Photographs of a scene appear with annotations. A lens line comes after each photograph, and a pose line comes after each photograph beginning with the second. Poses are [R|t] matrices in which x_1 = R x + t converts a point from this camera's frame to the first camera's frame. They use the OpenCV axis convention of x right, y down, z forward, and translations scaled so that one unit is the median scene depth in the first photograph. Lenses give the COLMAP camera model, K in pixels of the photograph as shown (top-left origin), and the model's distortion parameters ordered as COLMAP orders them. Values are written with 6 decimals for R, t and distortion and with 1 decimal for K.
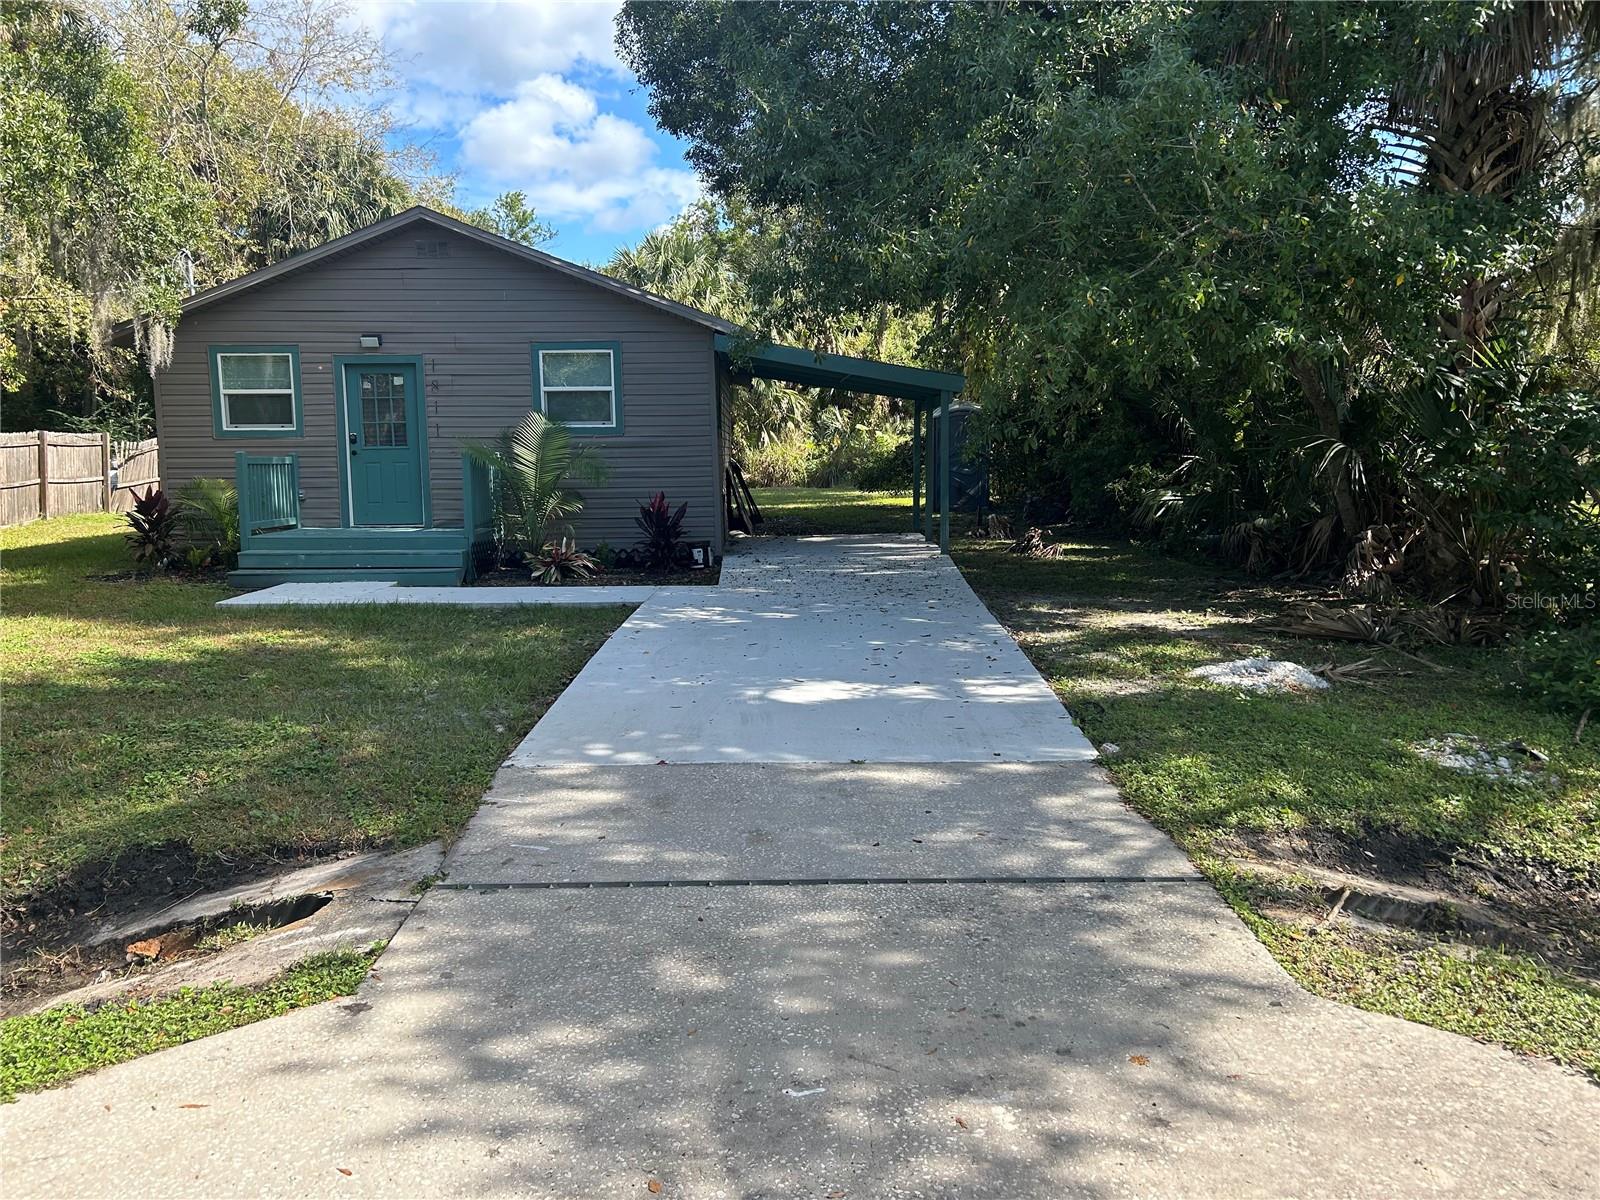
lens RADIAL K [[1195.2, 0, 771.5], [0, 1195.2, 597.6], [0, 0, 1]] dist [0.109802, -0.237729]
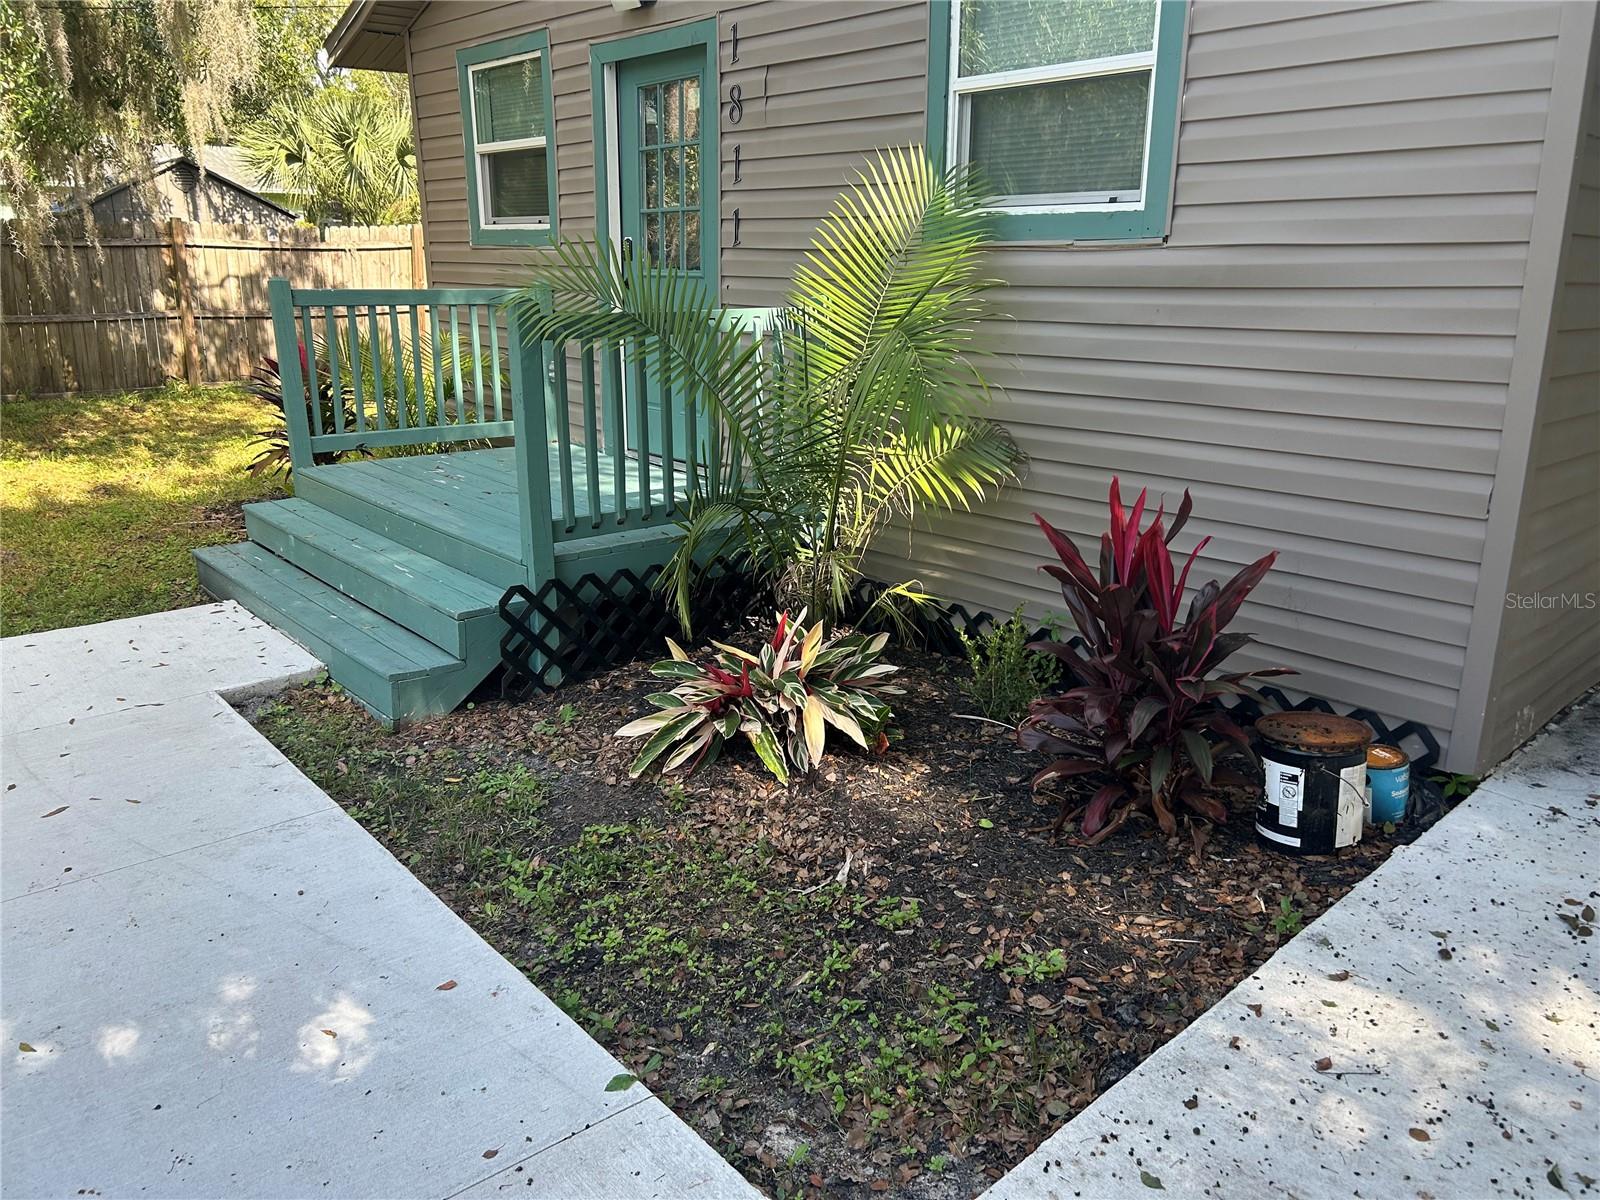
lens RADIAL K [[1209.1, 0, 800.0], [0, 1209.1, 600.0], [0, 0, 1]] dist [0.056050, -0.068442]
pose [[0.656954, 0.219367, -0.721311, 0.035651], [-0.102889, 0.973869, 0.202466, -0.104097], [0.746877, -0.058796, 0.662357, 0.752185]]
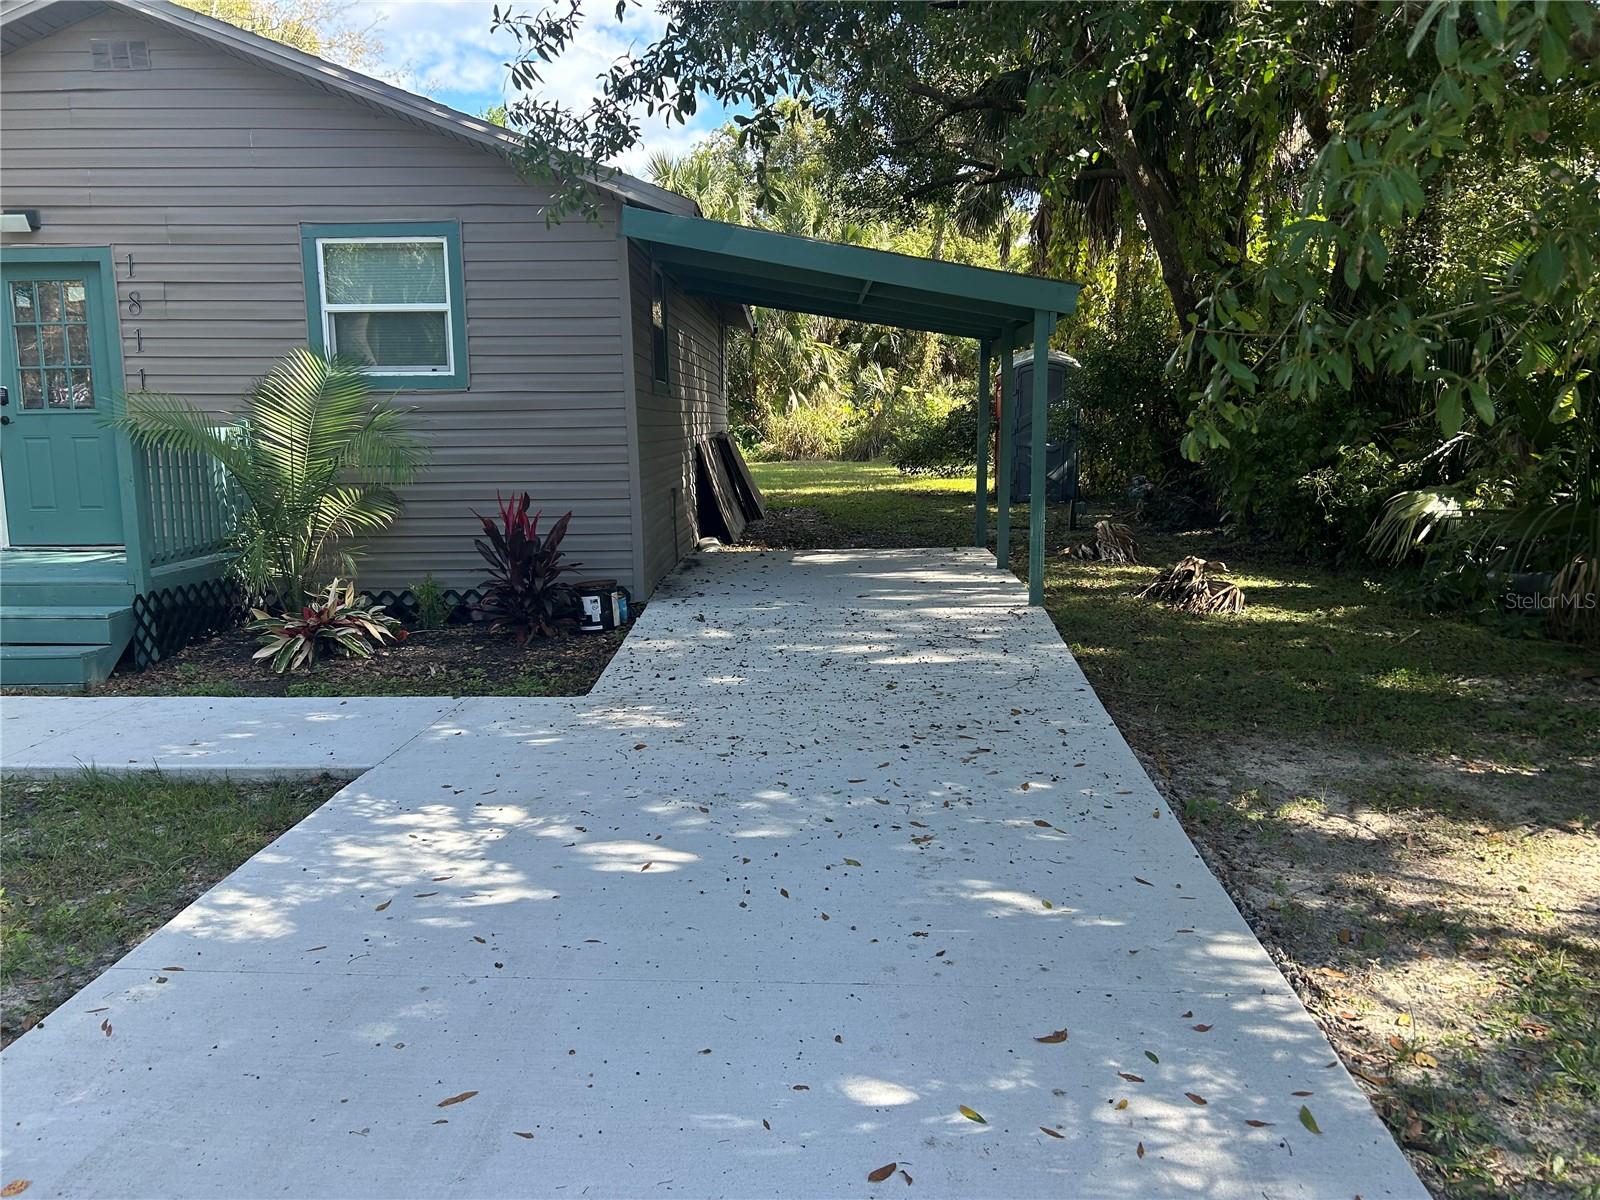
lens RADIAL K [[1209.1, 0, 800.0], [0, 1209.1, 600.0], [0, 0, 1]] dist [0.056050, -0.068442]
pose [[0.999837, 0.006502, -0.016851, 0.042779], [-0.006004, 0.999548, 0.029468, -0.054149], [0.017035, -0.029362, 0.999424, 0.424409]]
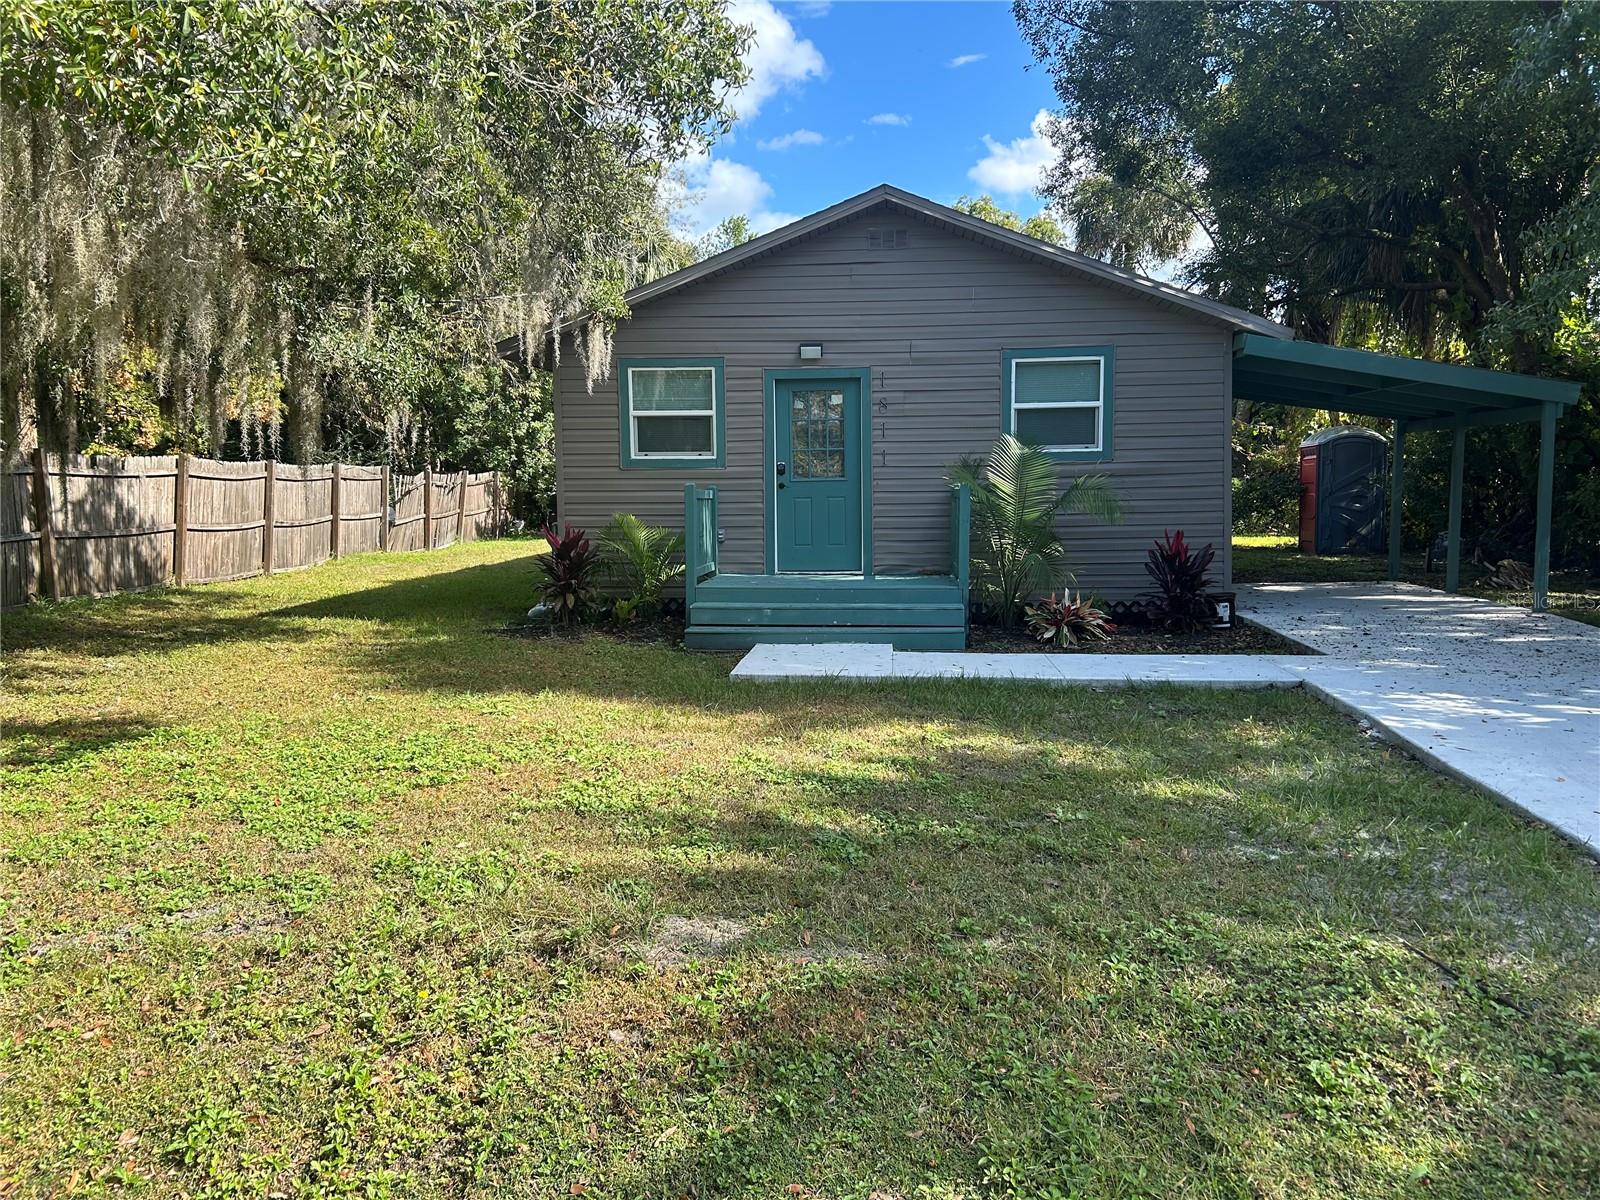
lens RADIAL K [[1188.4, 0, 782.4], [0, 1188.4, 614.7], [0, 0, 1]] dist [0.067680, -0.084183]
pose [[0.996103, 0.008982, -0.087738, -0.272222], [-0.010469, 0.999809, -0.016498, -0.016260], [0.087574, 0.017353, 0.996007, 0.178137]]
